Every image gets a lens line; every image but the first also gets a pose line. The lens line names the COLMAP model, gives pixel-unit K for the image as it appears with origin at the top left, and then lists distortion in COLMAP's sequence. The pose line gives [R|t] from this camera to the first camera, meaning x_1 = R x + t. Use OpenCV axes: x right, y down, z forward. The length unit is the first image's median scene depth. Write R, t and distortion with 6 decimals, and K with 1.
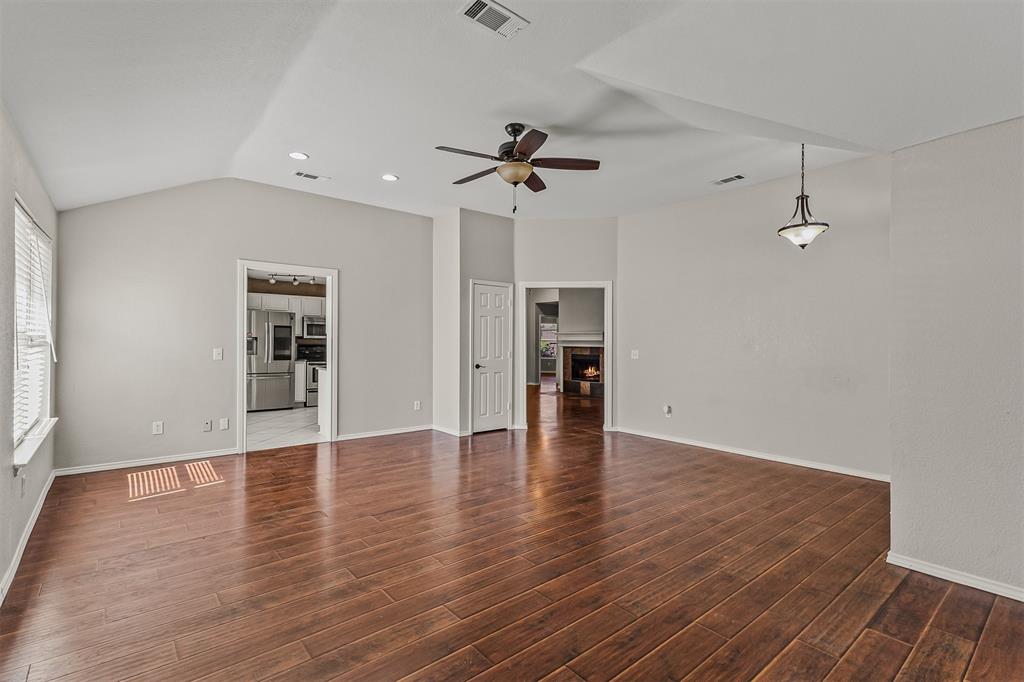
lens RADIAL K [[477.2, 0, 512.0], [0, 477.2, 341.0], [0, 0, 1]] dist [-0.000983, -0.000085]
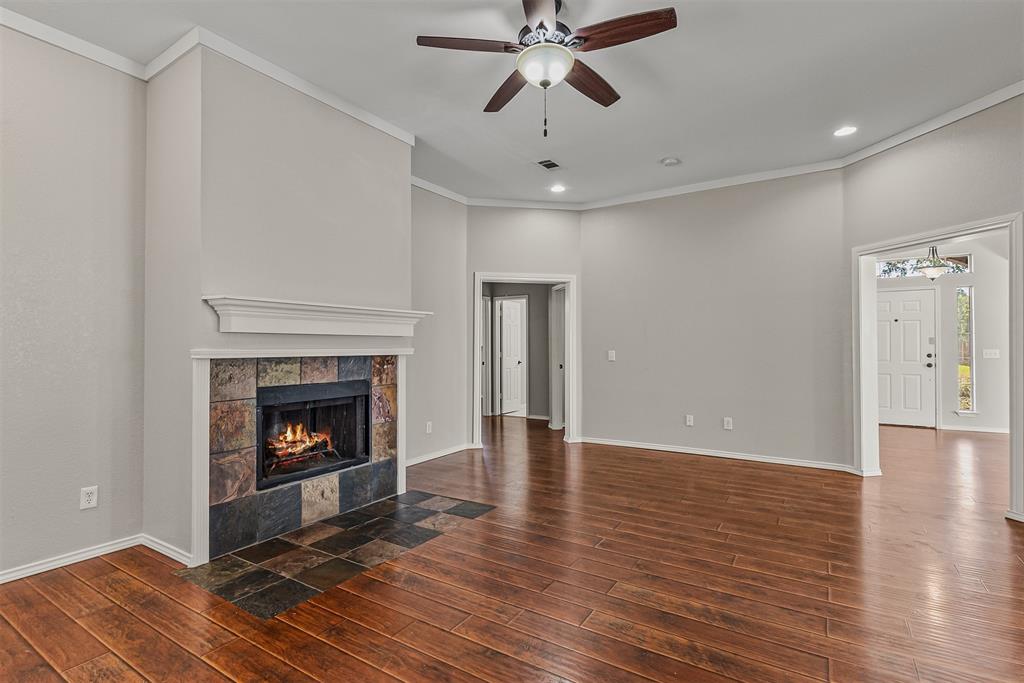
lens RADIAL K [[493.9, 0, 512.0], [0, 493.9, 341.5], [0, 0, 1]] dist [-0.001708, -0.000753]
pose [[-0.322637, 0.002330, 0.946520, -0.166627], [-0.000602, 0.999996, -0.002667, 0.004043], [-0.946523, -0.001430, -0.322634, 0.985675]]
